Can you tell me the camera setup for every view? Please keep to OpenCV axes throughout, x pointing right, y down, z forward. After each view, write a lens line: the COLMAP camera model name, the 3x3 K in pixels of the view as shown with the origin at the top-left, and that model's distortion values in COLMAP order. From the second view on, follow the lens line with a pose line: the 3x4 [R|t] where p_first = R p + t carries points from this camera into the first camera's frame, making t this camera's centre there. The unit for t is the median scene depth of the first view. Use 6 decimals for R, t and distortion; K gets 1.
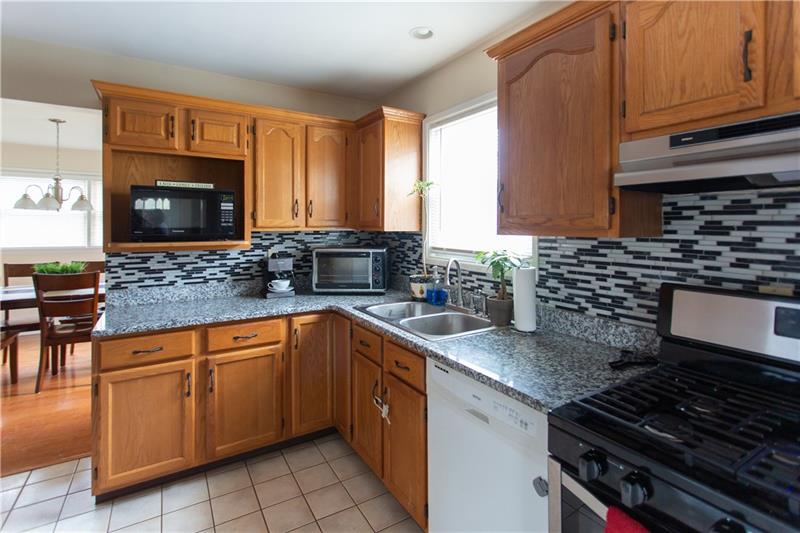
lens RADIAL K [[388.9, 0, 426.3], [0, 388.9, 233.4], [0, 0, 1]] dist [0.006095, 0.000115]
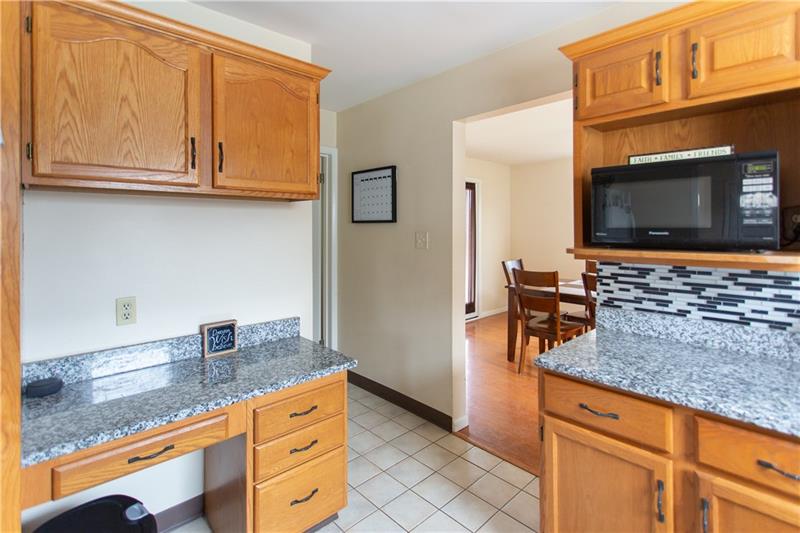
lens RADIAL K [[388.9, 0, 398.5], [0, 388.9, 224.5], [0, 0, 1]] dist [0.006095, 0.000115]
pose [[0.149667, -0.010832, -0.988677, -0.081710], [-0.015299, 0.999795, -0.013270, -0.004261], [0.988618, 0.017112, 0.149471, 0.452930]]
